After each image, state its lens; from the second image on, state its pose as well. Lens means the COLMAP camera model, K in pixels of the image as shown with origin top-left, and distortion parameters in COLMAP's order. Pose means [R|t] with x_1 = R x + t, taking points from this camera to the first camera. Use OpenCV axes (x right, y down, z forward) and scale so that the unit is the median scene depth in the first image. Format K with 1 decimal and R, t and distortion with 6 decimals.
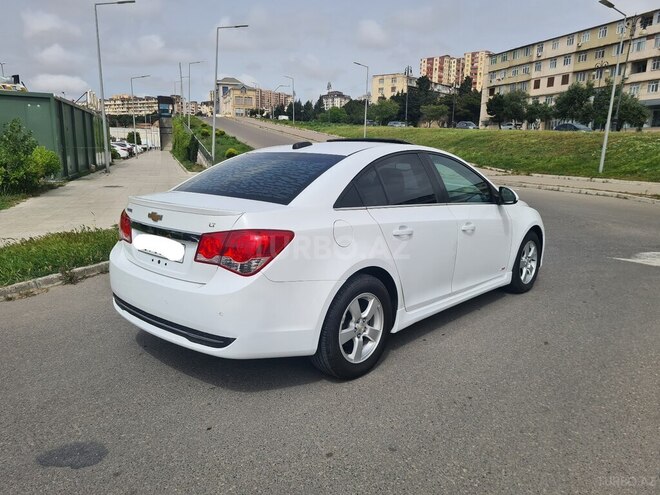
lens RADIAL K [[494.9, 0, 329.5], [0, 494.9, 237.4], [0, 0, 1]] dist [0.062187, -0.037966]
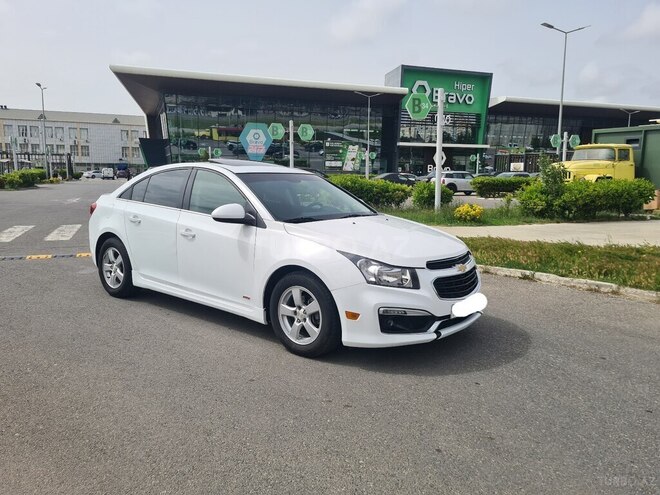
lens RADIAL K [[494.9, 0, 329.5], [0, 494.9, 237.4], [0, 0, 1]] dist [0.062187, -0.037966]
pose [[0.049950, 0.112025, -0.992449, 1.448711], [-0.185437, 0.977452, 0.100999, -0.188466], [0.981386, 0.178992, 0.069598, 1.266860]]
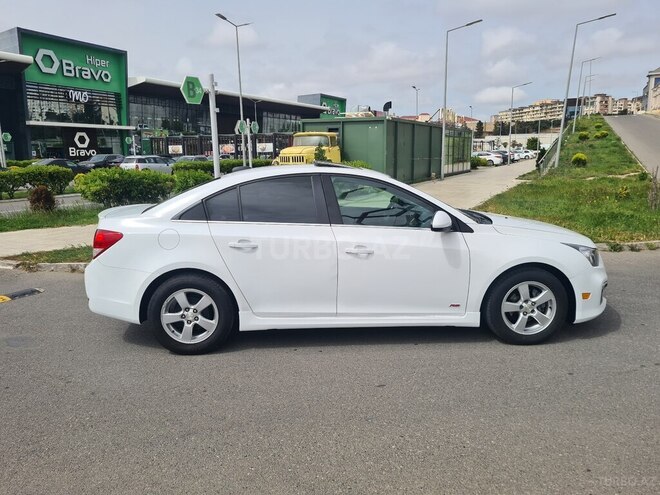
lens RADIAL K [[494.9, 0, 329.5], [0, 494.9, 237.4], [0, 0, 1]] dist [0.062187, -0.037966]
pose [[0.703500, 0.091022, -0.704842, 0.938507], [-0.098186, 0.994702, 0.030454, -0.070820], [0.703880, 0.047782, 0.708710, 0.274405]]
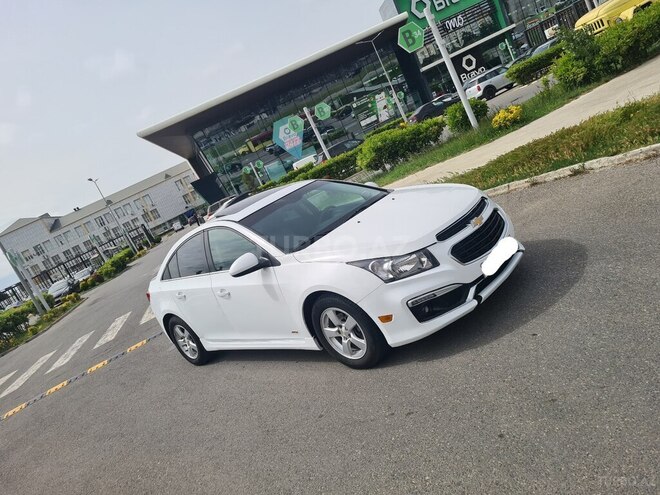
lens RADIAL K [[494.9, 0, 329.5], [0, 494.9, 237.4], [0, 0, 1]] dist [0.062187, -0.037966]
pose [[-0.046865, 0.179670, -0.982610, 1.424707], [0.266095, 0.950392, 0.161088, -0.272576], [0.962807, -0.253918, -0.092350, 1.413749]]
